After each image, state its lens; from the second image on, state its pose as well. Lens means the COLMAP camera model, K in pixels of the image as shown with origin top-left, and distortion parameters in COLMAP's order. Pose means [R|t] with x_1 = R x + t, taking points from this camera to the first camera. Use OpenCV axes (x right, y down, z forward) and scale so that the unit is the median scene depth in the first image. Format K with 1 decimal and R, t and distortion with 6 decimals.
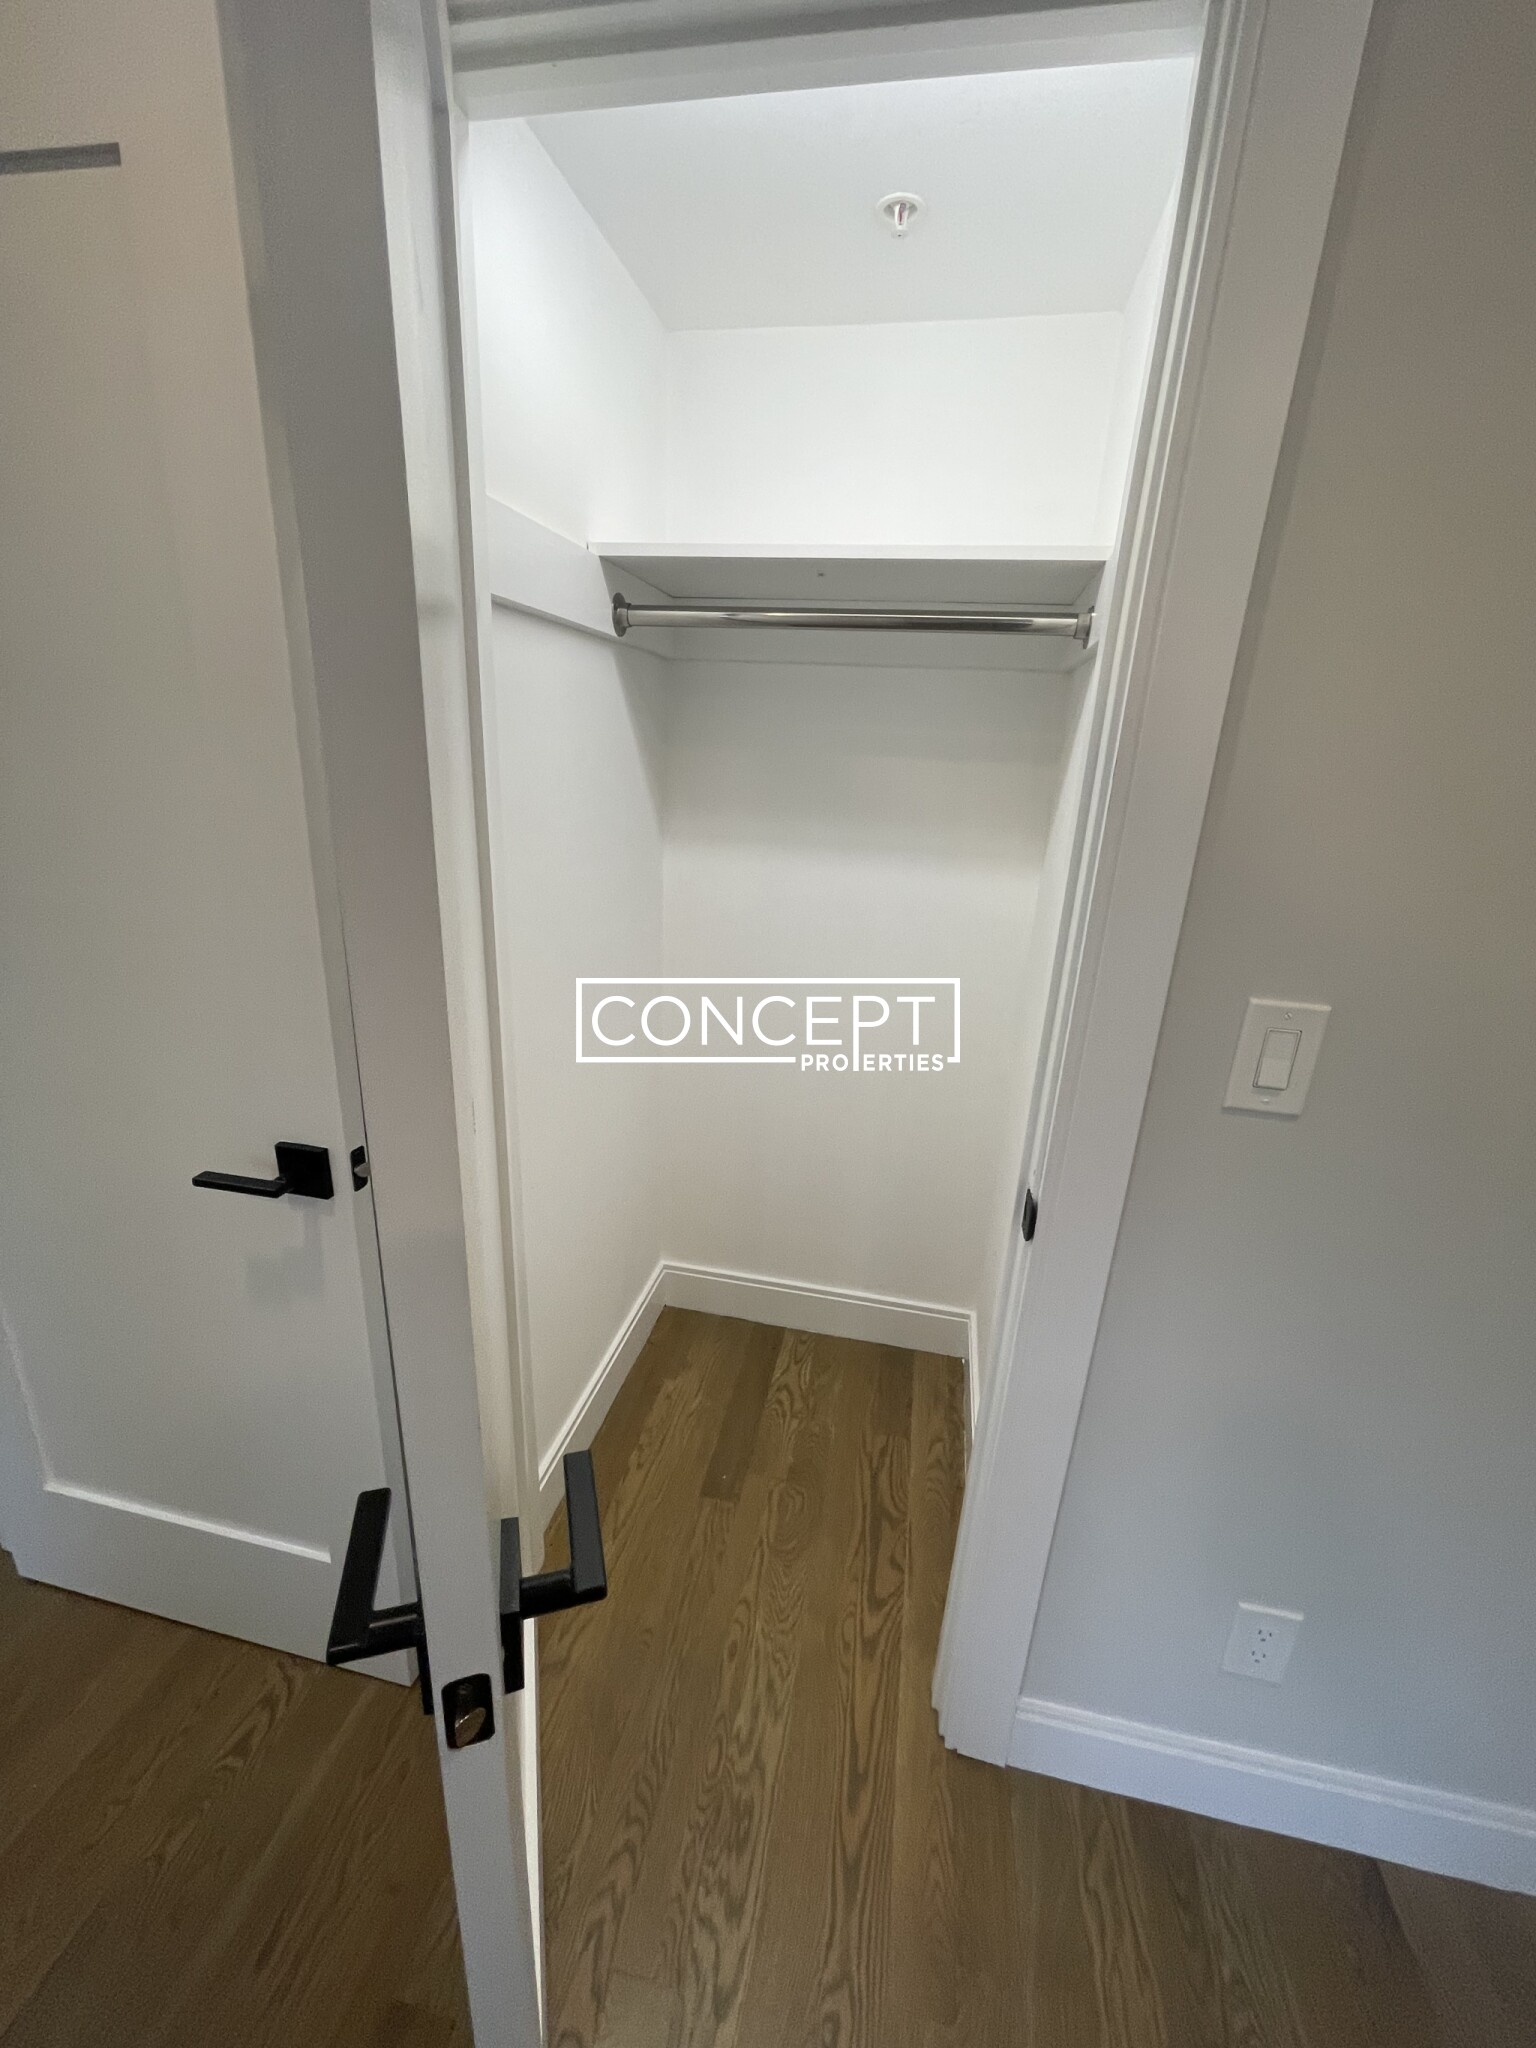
lens RADIAL K [[829.8, 0, 769.1], [0, 829.8, 1021.9], [0, 0, 1]] dist [-0.001499, -0.000577]
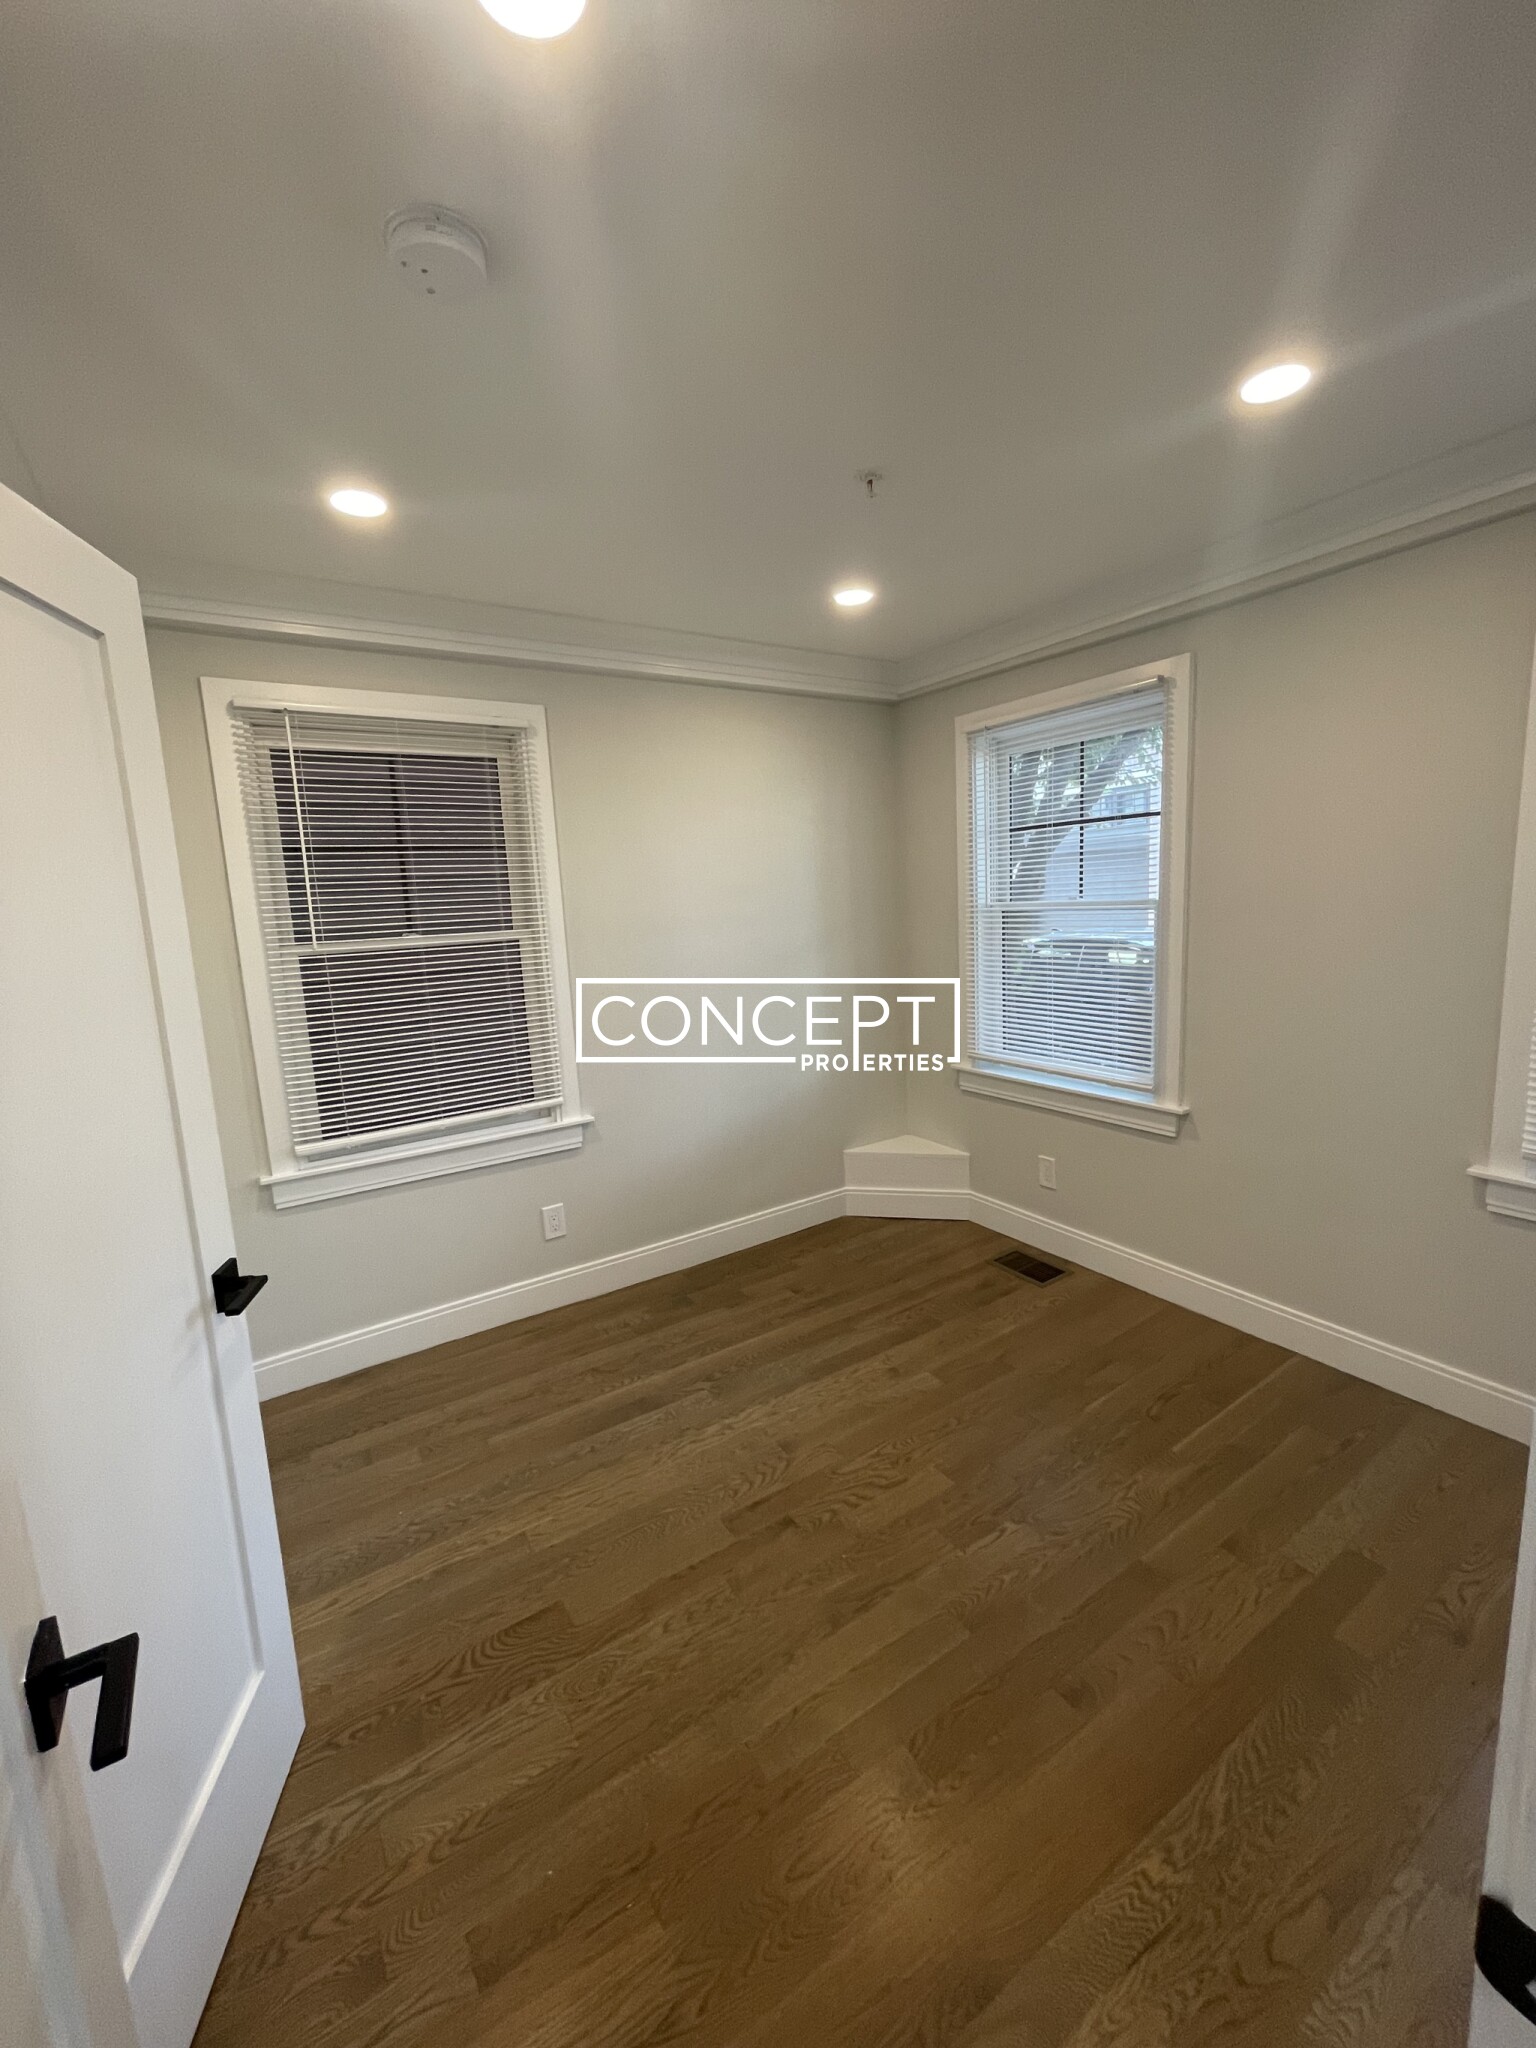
lens RADIAL K [[838.3, 0, 771.5], [0, 838.3, 1017.5], [0, 0, 1]] dist [-0.001582, 0.000101]
pose [[-0.703040, -0.120309, 0.700900, -1.275018], [0.233489, 0.891899, 0.387296, -0.378717], [-0.671727, 0.435937, -0.598950, 0.744978]]
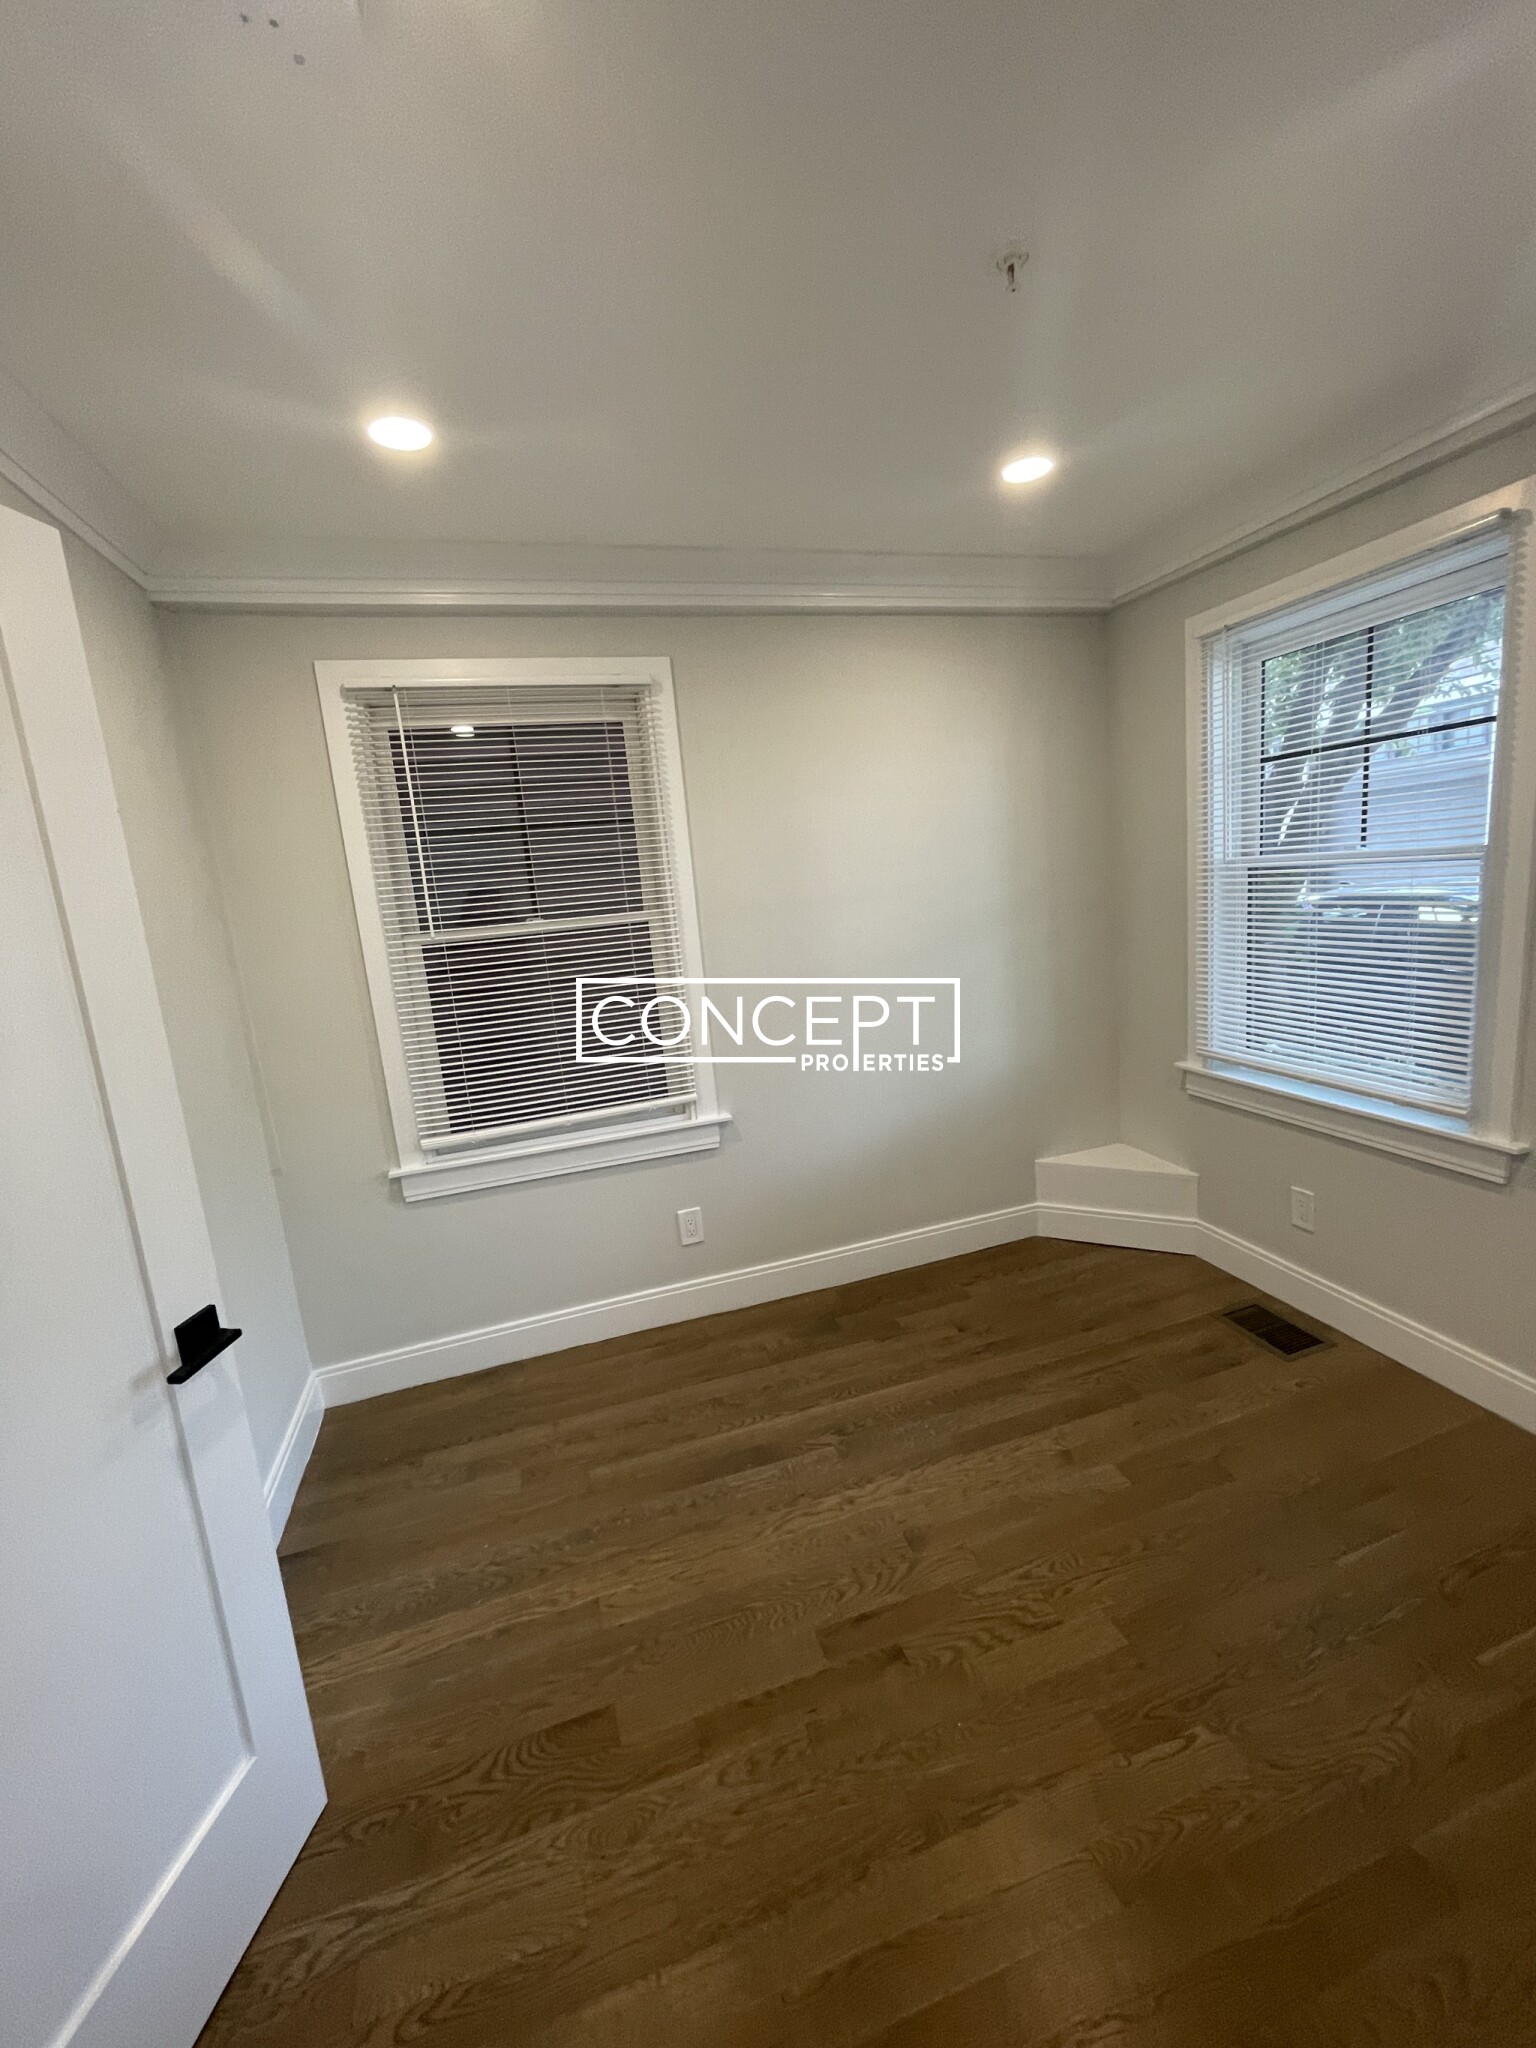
lens RADIAL K [[836.4, 0, 768.8], [0, 836.4, 1020.0], [0, 0, 1]] dist [-0.000718, -0.000174]
pose [[-0.480190, -0.157301, 0.862945, -1.125092], [0.332885, 0.877514, 0.345191, -0.224760], [-0.811545, 0.453019, -0.369010, 0.320251]]
